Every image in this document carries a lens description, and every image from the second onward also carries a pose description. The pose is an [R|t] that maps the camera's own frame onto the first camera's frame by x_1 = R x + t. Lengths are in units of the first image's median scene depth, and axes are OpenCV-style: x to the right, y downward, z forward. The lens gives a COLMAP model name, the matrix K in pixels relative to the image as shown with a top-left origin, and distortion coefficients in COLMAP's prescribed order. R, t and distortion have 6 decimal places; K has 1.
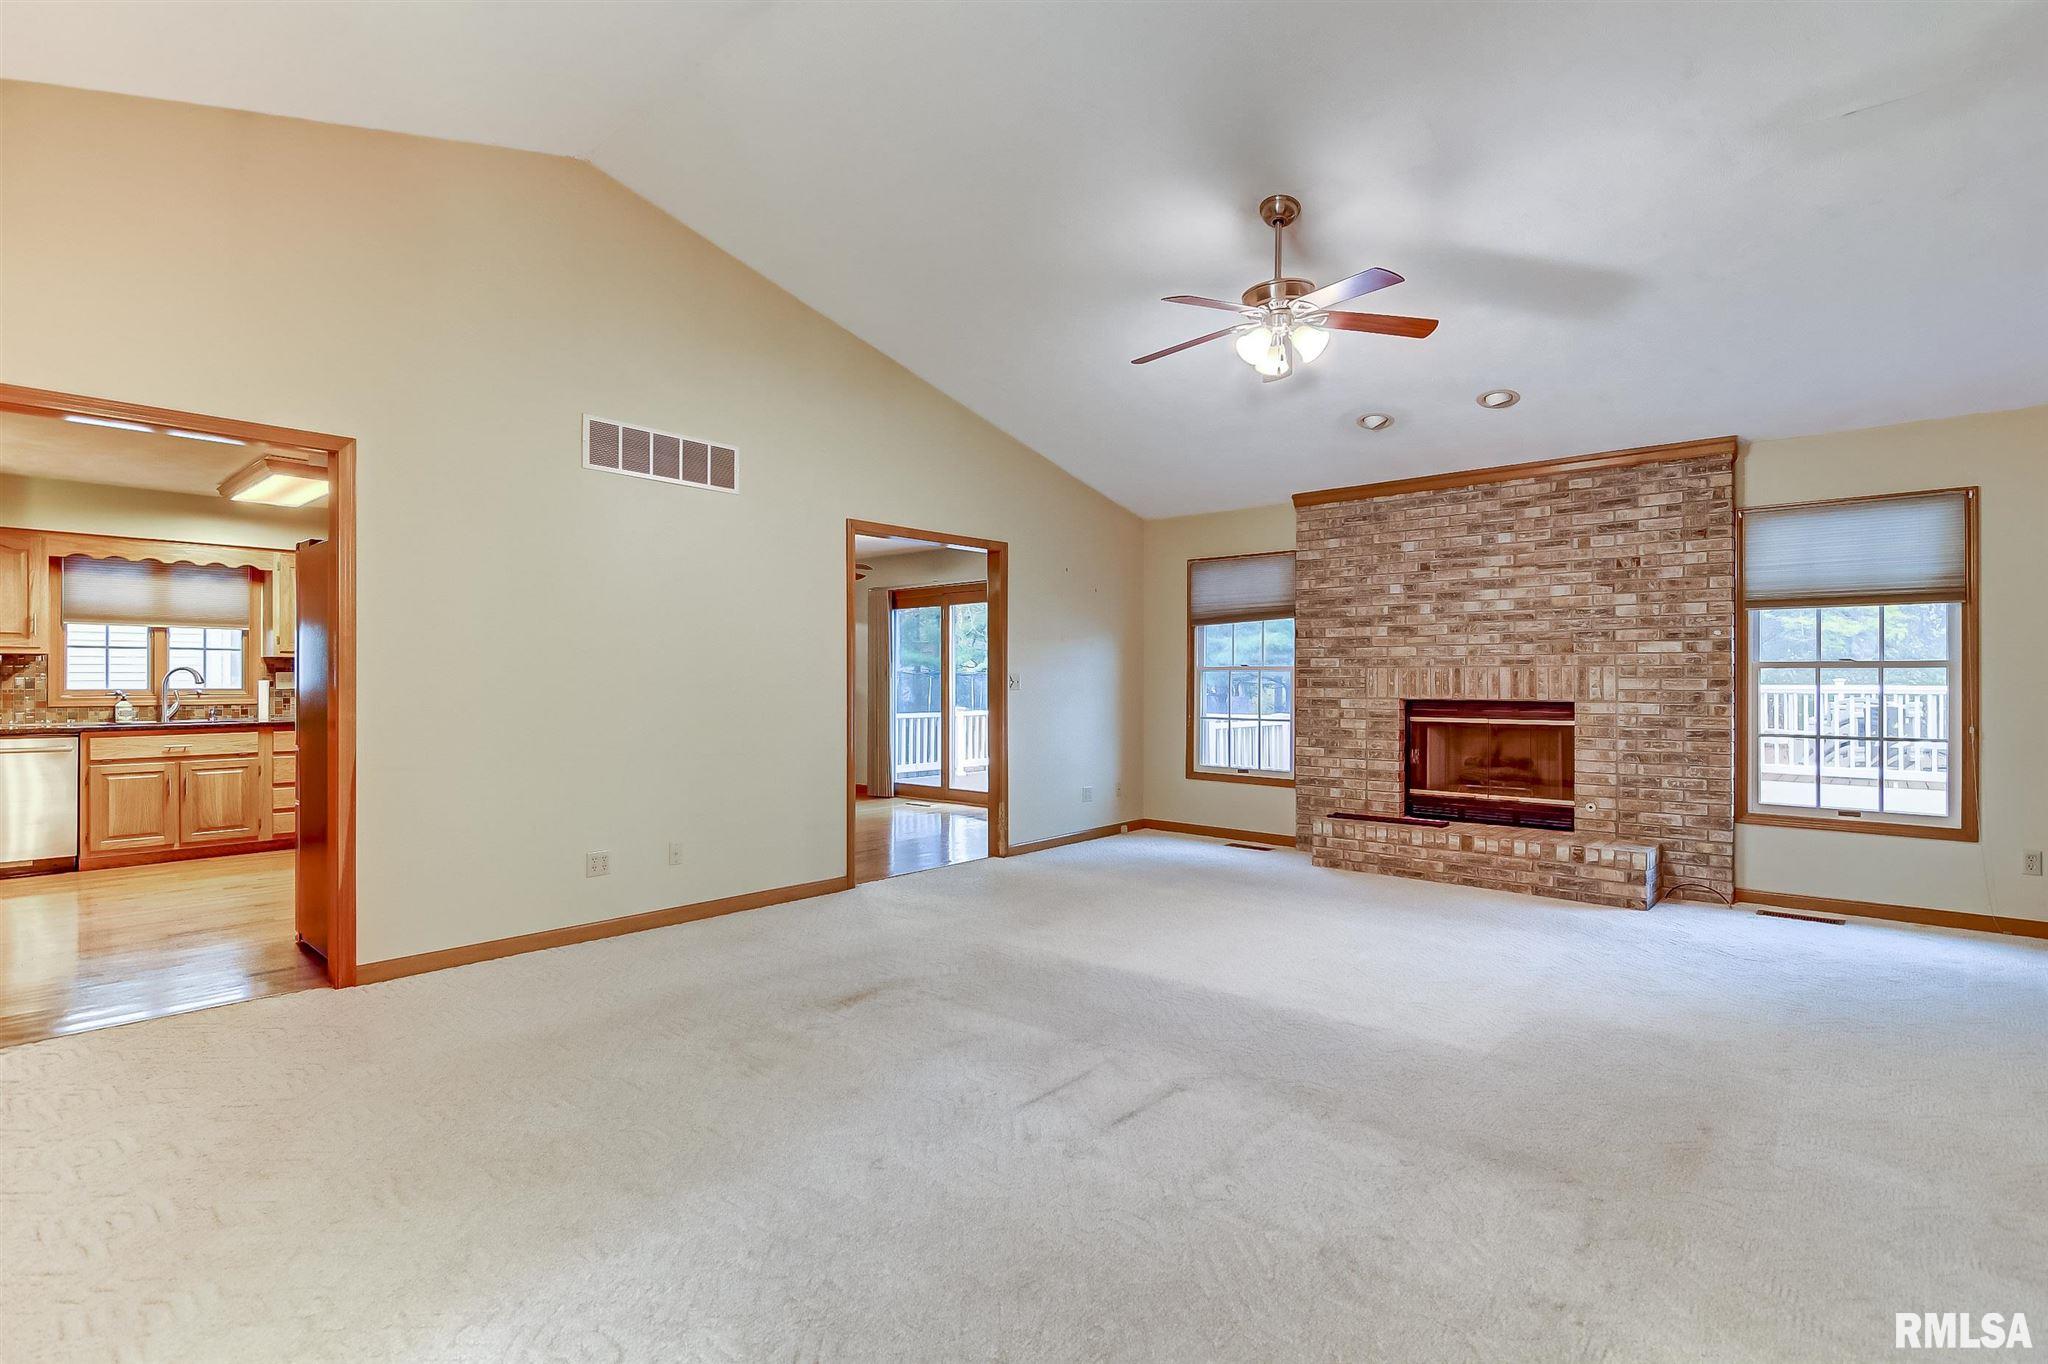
lens RADIAL K [[978.2, 0, 1016.5], [0, 978.2, 680.9], [0, 0, 1]] dist [0.011973, -0.010877]
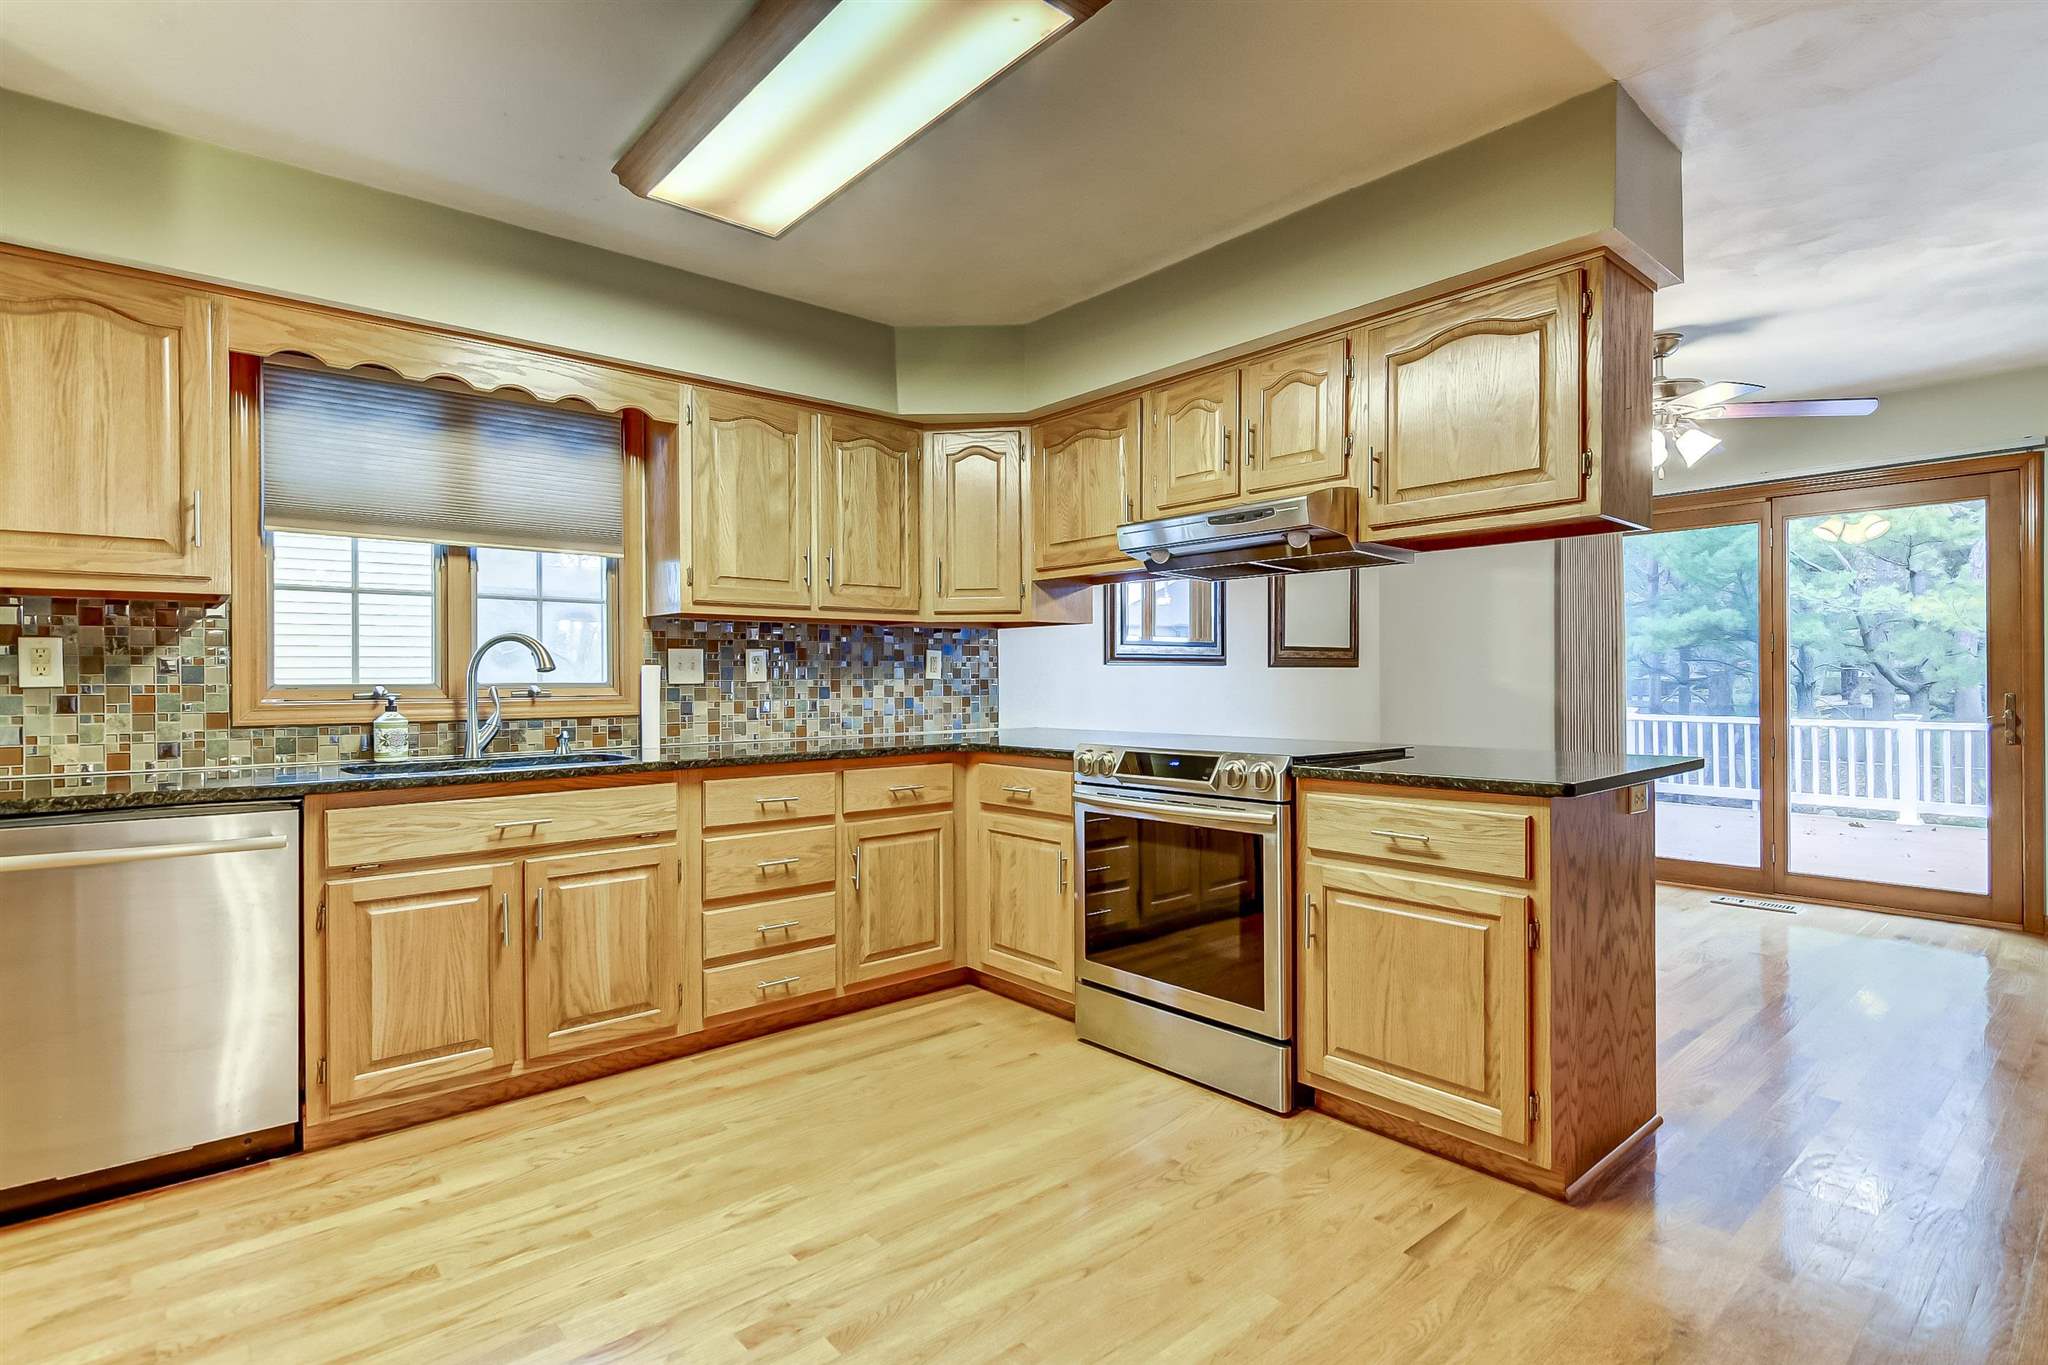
lens RADIAL K [[995.6, 0, 1017.8], [0, 995.6, 681.1], [0, 0, 1]] dist [0.003671, -0.002879]
pose [[0.991121, -0.005294, -0.132861, -0.597259], [0.005734, 0.999979, 0.002924, 0.007608], [0.132842, -0.003660, 0.991130, 0.620330]]
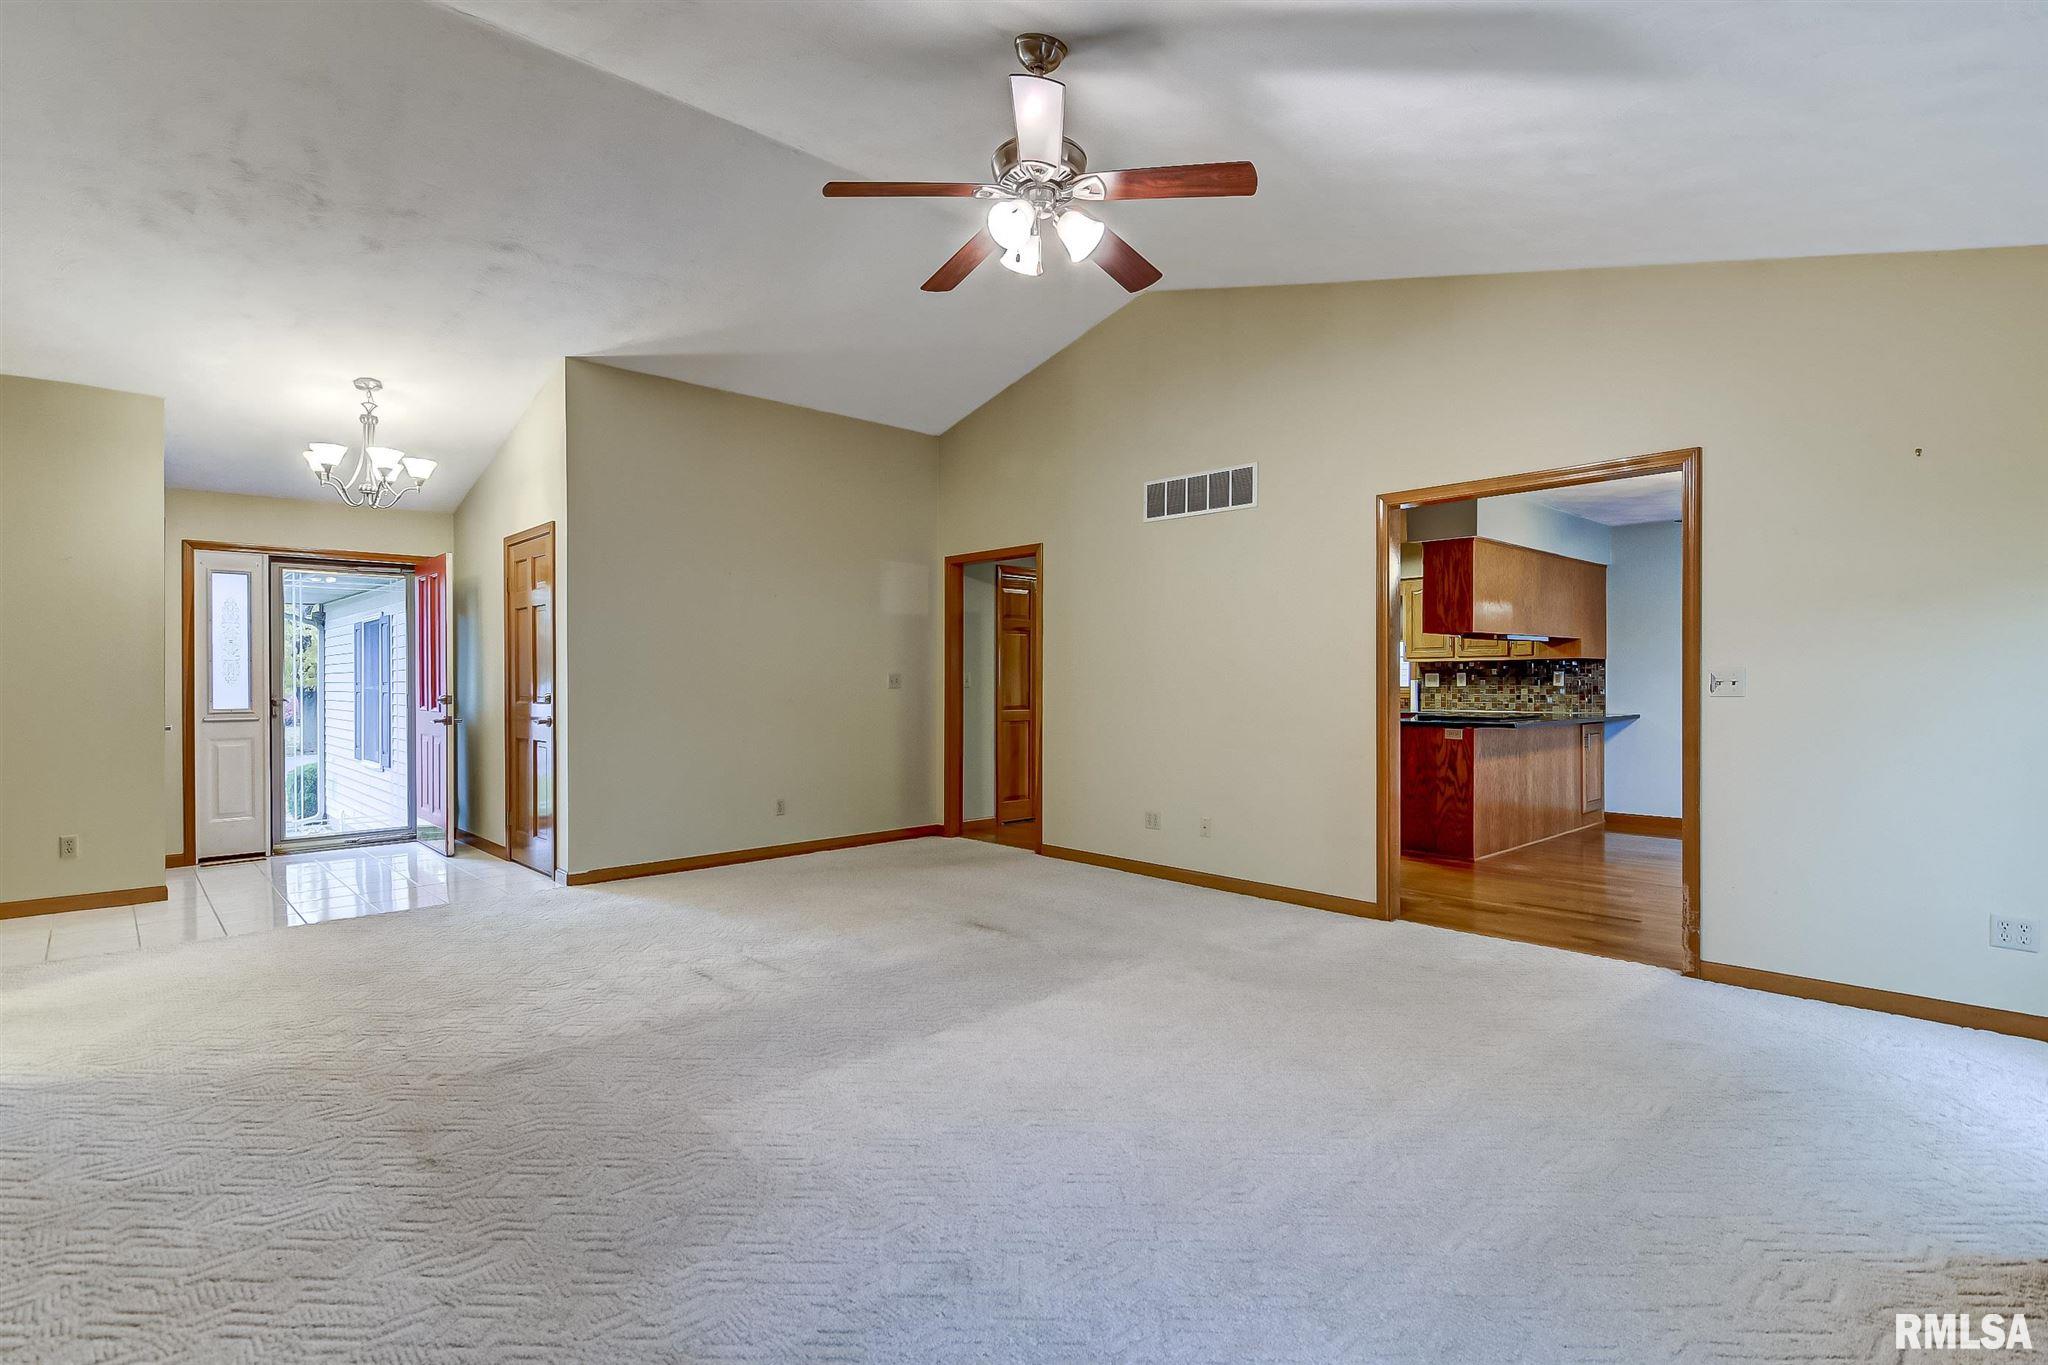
lens RADIAL K [[978.2, 0, 1010.4], [0, 978.2, 686.2], [0, 0, 1]] dist [0.011973, -0.010877]
pose [[-0.097821, 0.005241, -0.995190, 0.647296], [0.003669, 0.999981, 0.004905, -0.000988], [0.995197, -0.003171, -0.097838, 0.672884]]
